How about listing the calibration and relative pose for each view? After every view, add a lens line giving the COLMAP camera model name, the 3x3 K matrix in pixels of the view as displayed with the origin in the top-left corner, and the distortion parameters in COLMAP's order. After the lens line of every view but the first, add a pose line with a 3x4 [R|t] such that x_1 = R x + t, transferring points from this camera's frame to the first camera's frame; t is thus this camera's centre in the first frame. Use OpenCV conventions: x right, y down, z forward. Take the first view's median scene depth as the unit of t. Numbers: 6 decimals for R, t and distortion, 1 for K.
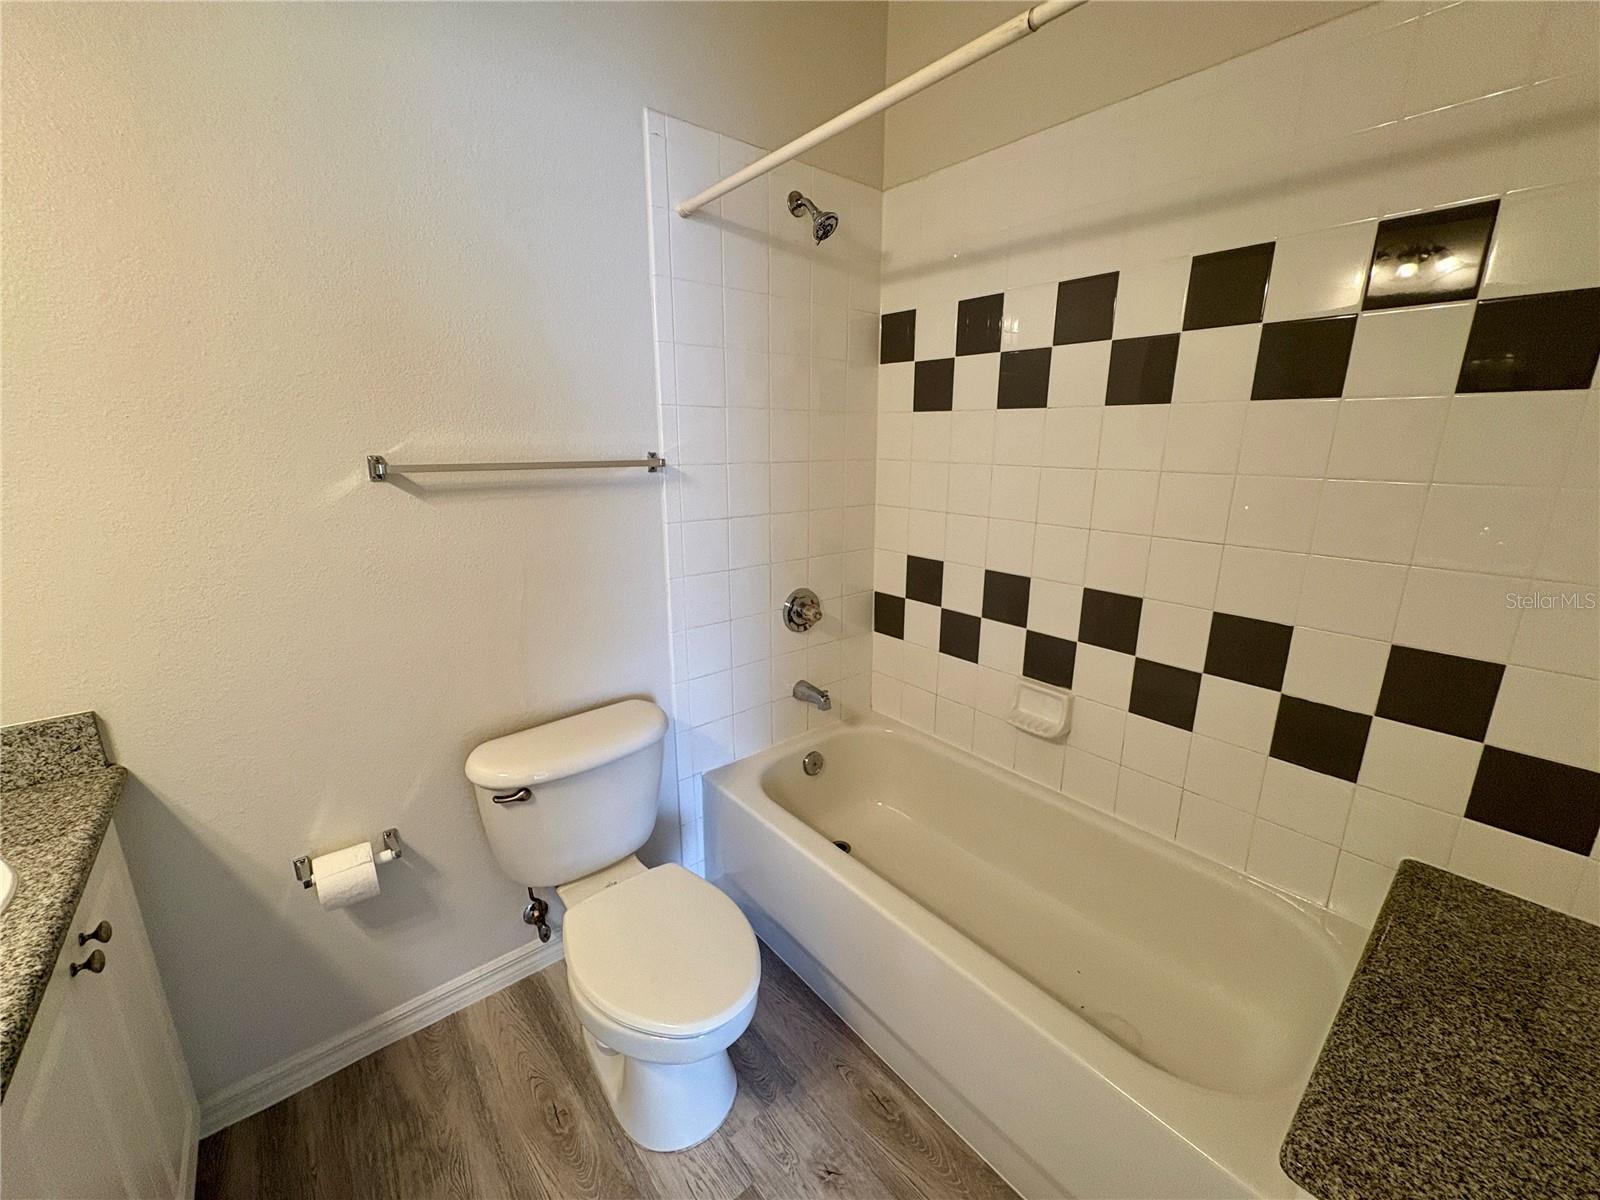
lens RADIAL K [[639.0, 0, 797.6], [0, 639.0, 597.9], [0, 0, 1]] dist [0.000842, 0.000371]
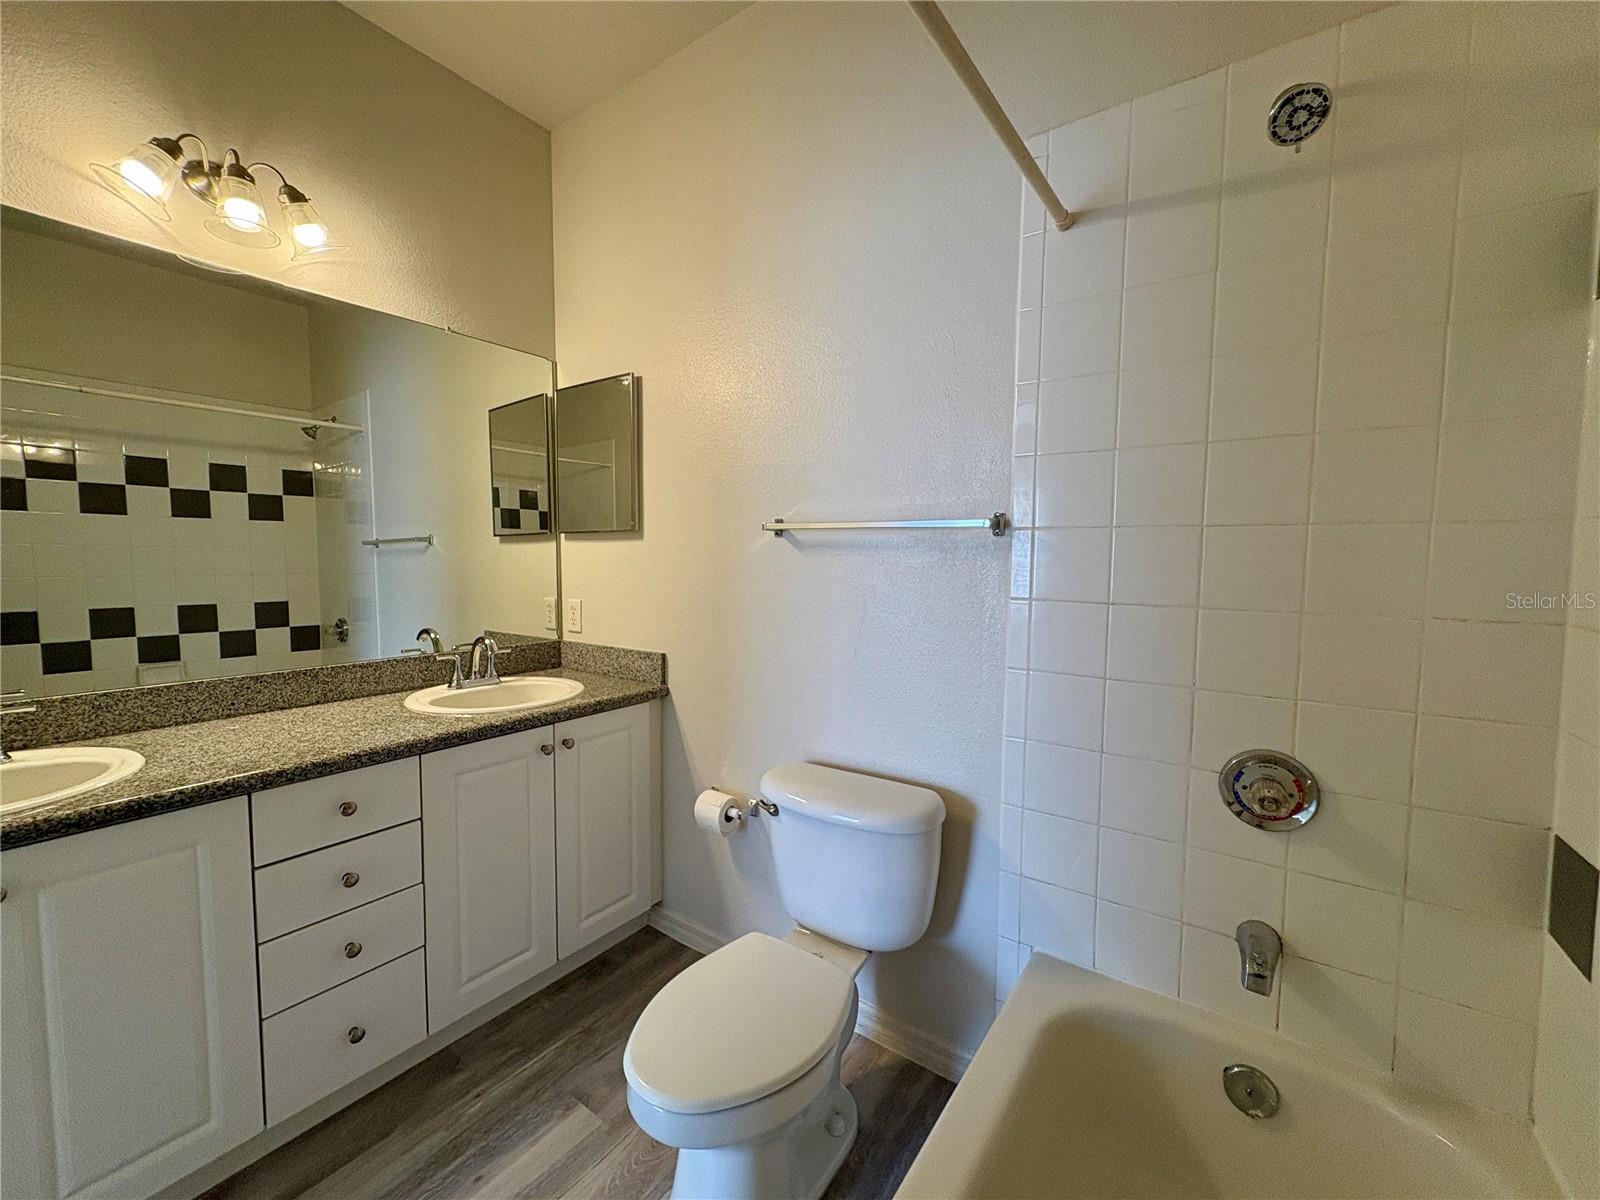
lens RADIAL K [[639.0, 0, 797.6], [0, 639.0, 597.9], [0, 0, 1]] dist [0.000842, 0.000371]
pose [[0.259515, 0.068599, -0.963299, 0.524410], [-0.246490, 0.969142, 0.002610, -0.053219], [0.933753, 0.236766, 0.268416, 0.541805]]
